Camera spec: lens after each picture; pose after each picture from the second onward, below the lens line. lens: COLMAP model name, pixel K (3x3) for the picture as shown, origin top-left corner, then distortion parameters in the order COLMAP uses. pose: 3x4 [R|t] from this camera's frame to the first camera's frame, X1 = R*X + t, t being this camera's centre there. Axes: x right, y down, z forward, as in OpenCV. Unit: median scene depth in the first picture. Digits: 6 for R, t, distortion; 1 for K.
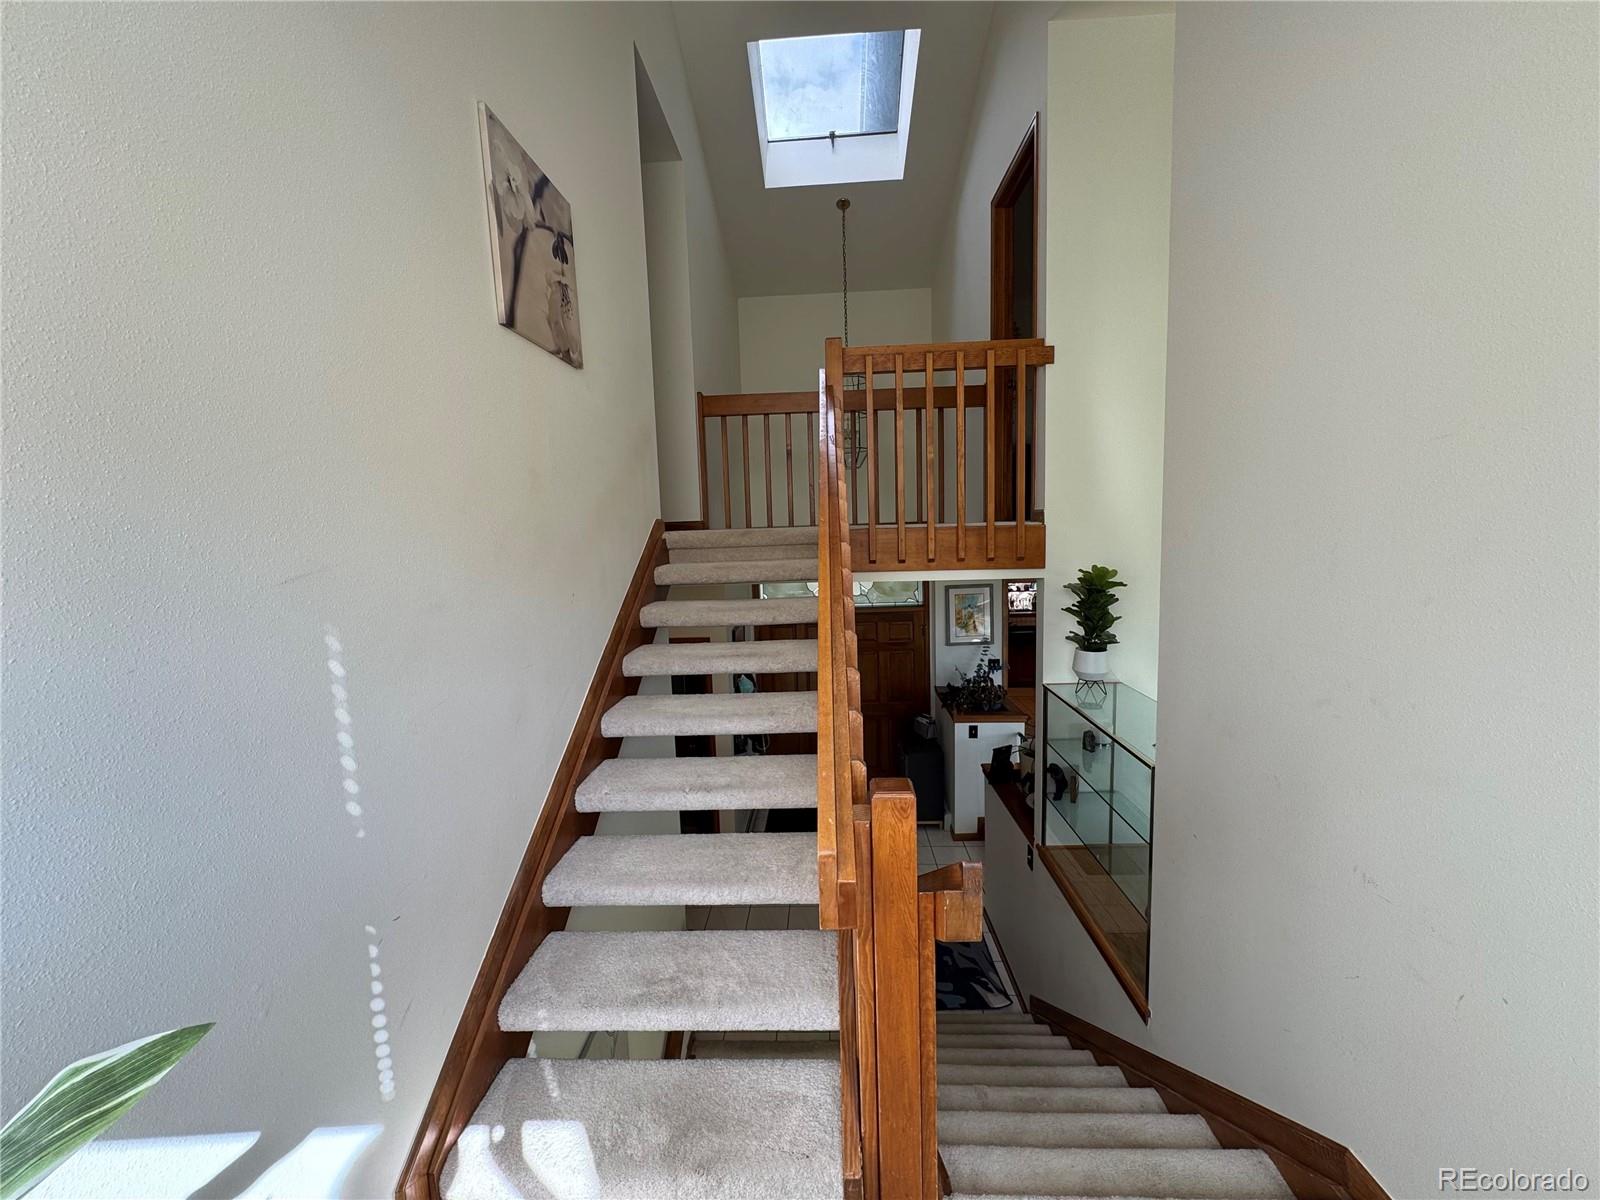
lens RADIAL K [[638.9, 0, 800.9], [0, 638.9, 600.1], [0, 0, 1]] dist [-0.001983, -0.000313]
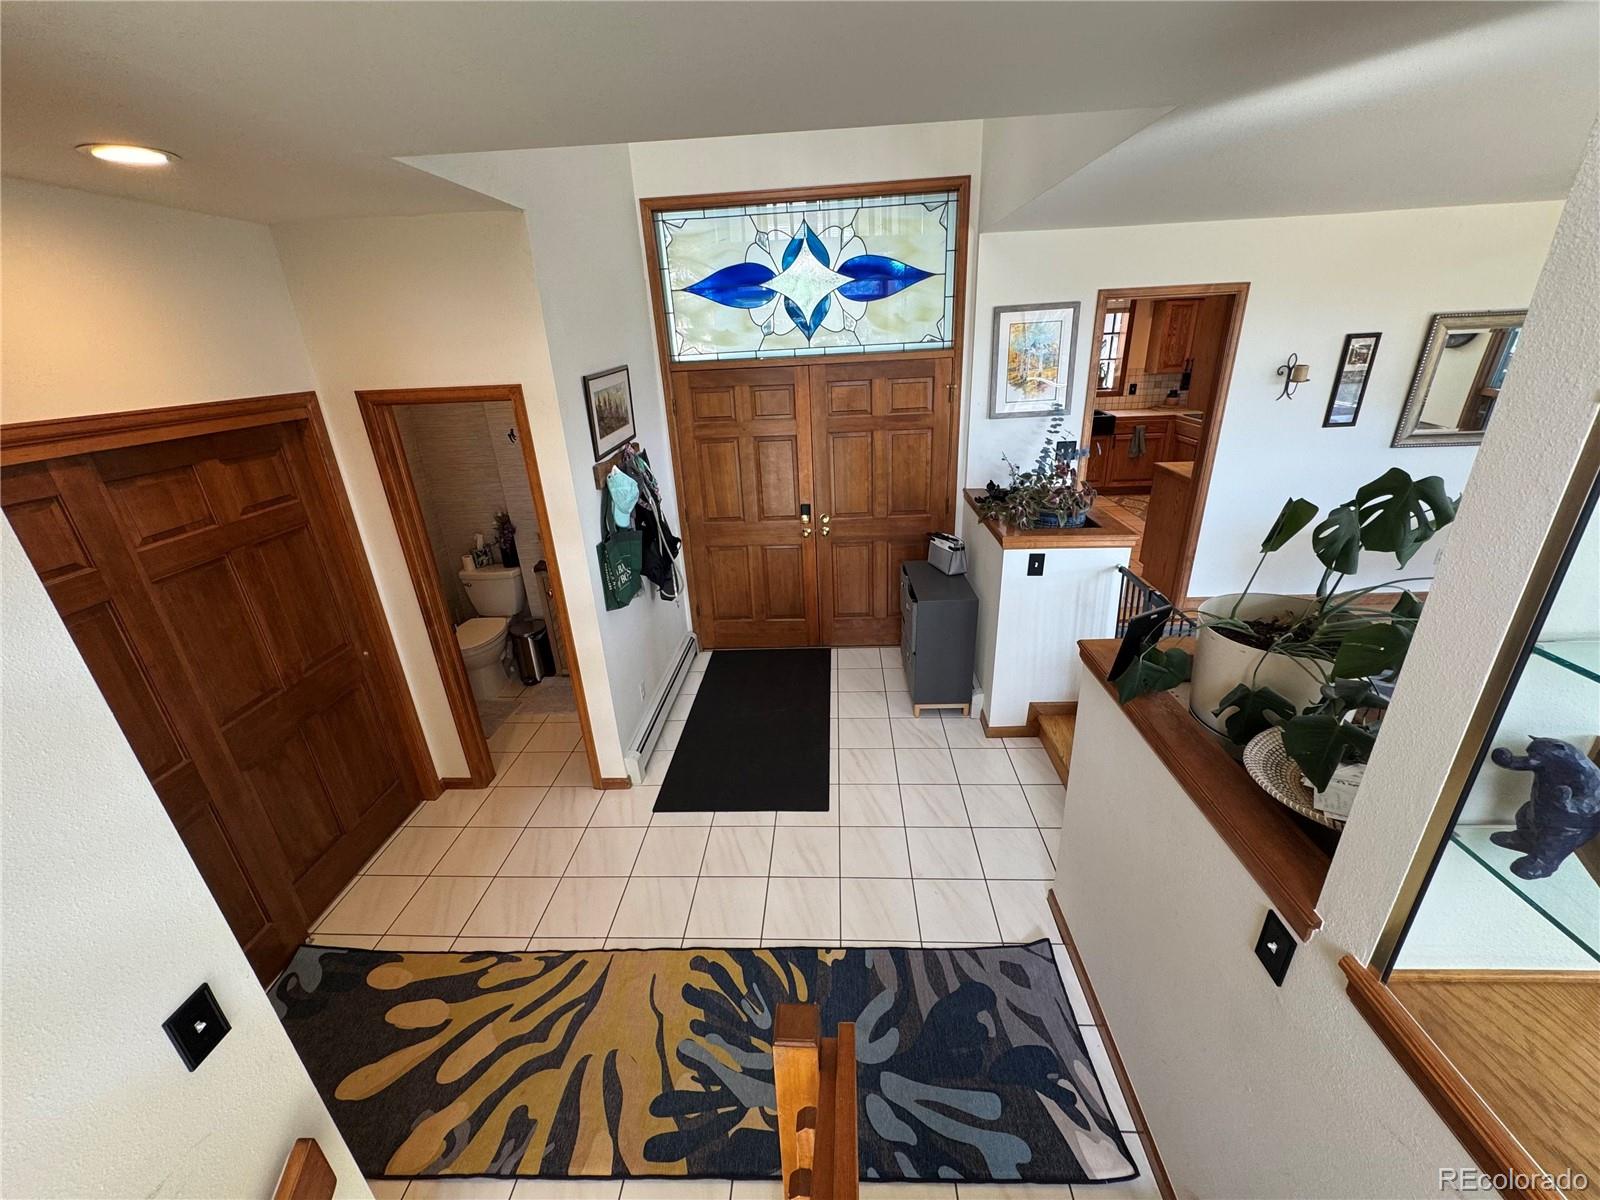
lens RADIAL K [[638.9, 0, 798.5], [0, 638.9, 597.7], [0, 0, 1]] dist [-0.001983, -0.000313]
pose [[0.999855, -0.009828, -0.013871, 0.065504], [0.013222, 0.962438, 0.271179, 0.075354], [0.010685, -0.271323, 0.962429, 0.427094]]
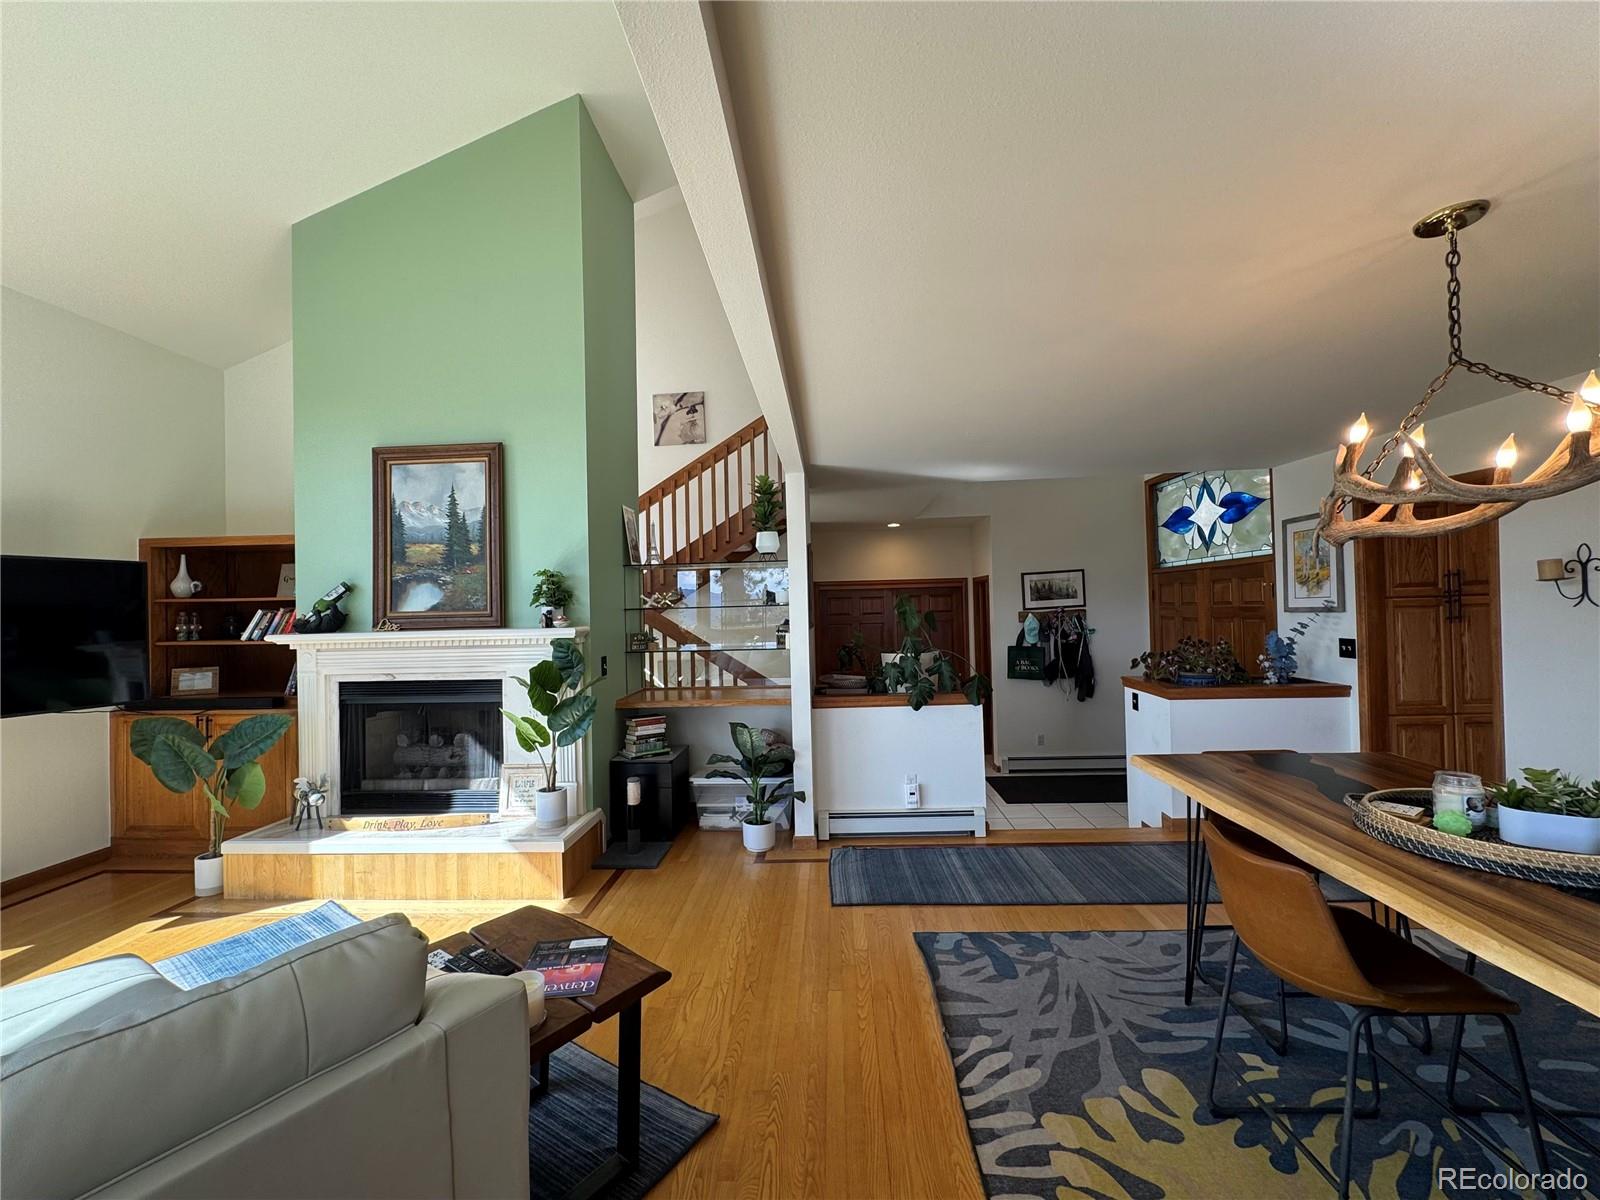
lens RADIAL K [[638.9, 0, 794.6], [0, 638.9, 597.6], [0, 0, 1]] dist [-0.001983, -0.000313]
pose [[-0.010558, 0.018178, -0.999779, 0.977369], [-0.088921, 0.995857, 0.019046, 0.098425], [0.995983, 0.089103, -0.008898, 0.557573]]
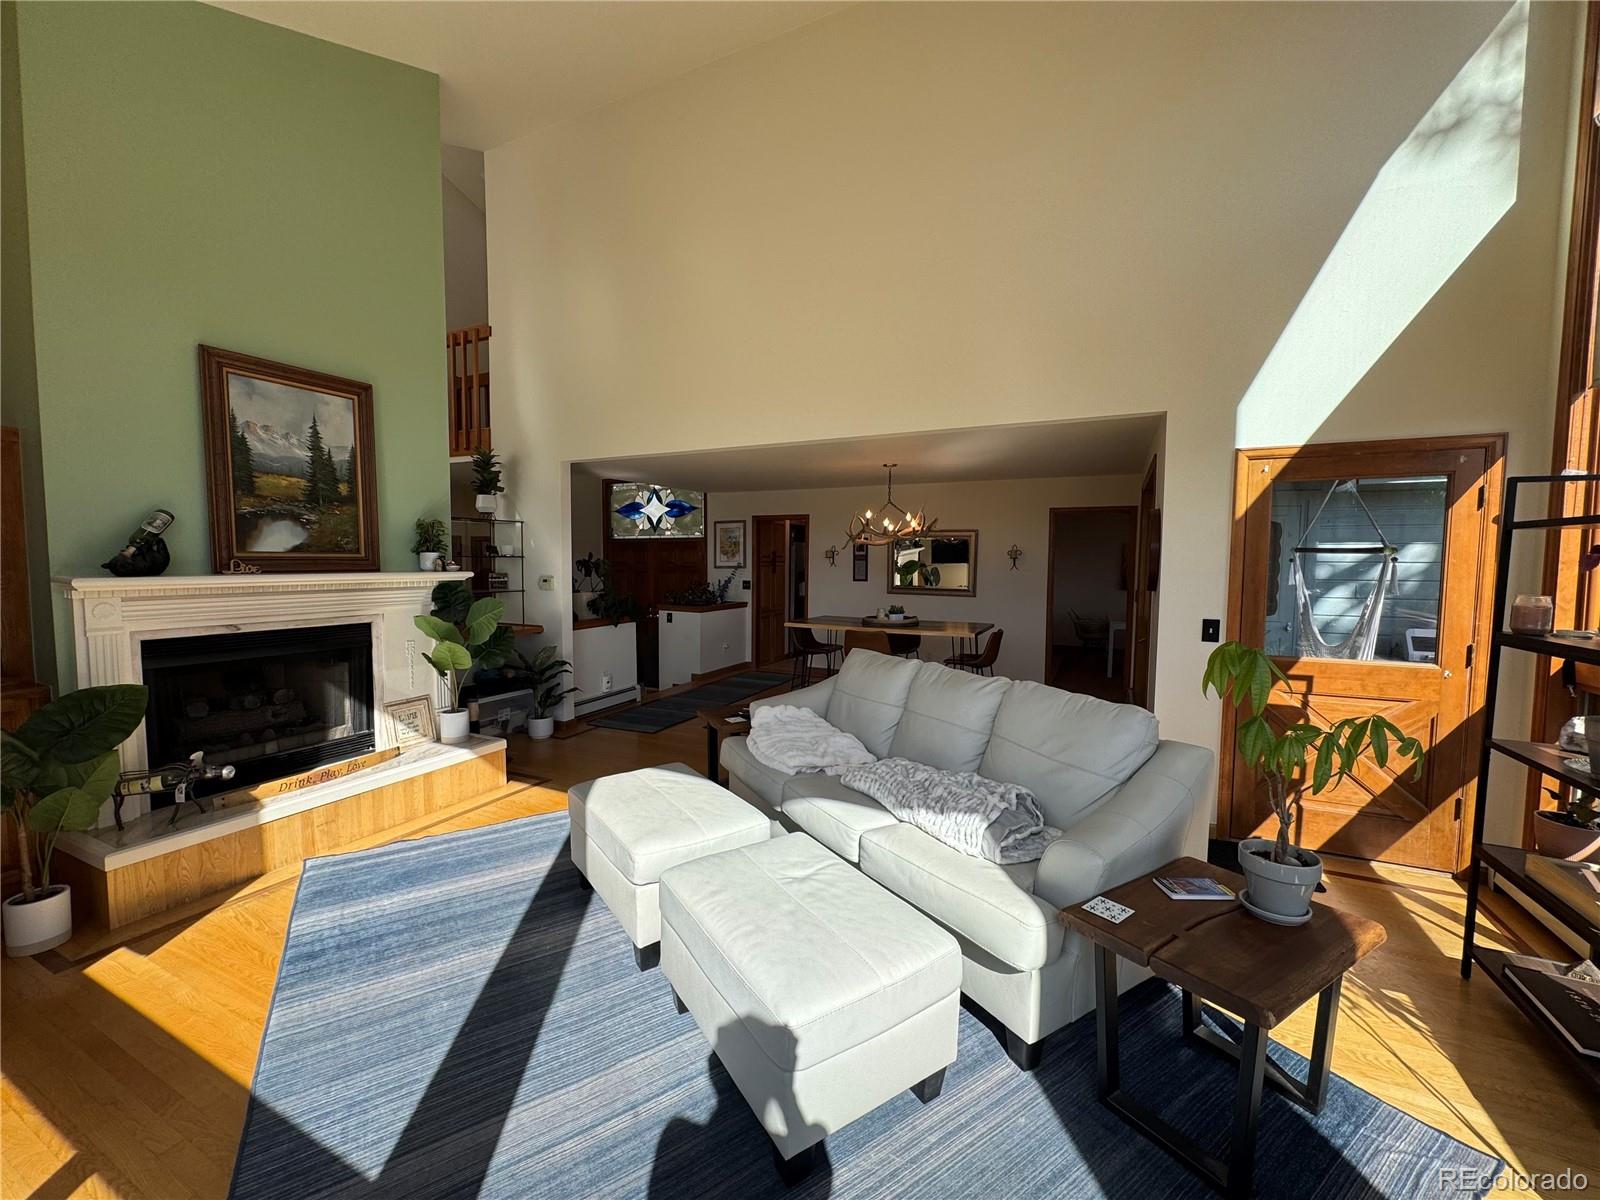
lens RADIAL K [[638.9, 0, 802.2], [0, 638.9, 597.9], [0, 0, 1]] dist [-0.001983, -0.000313]
pose [[0.919134, 0.063335, -0.388821, 0.991534], [-0.082257, 0.996091, -0.032194, 0.174870], [0.385262, 0.061574, 0.920751, -0.129434]]
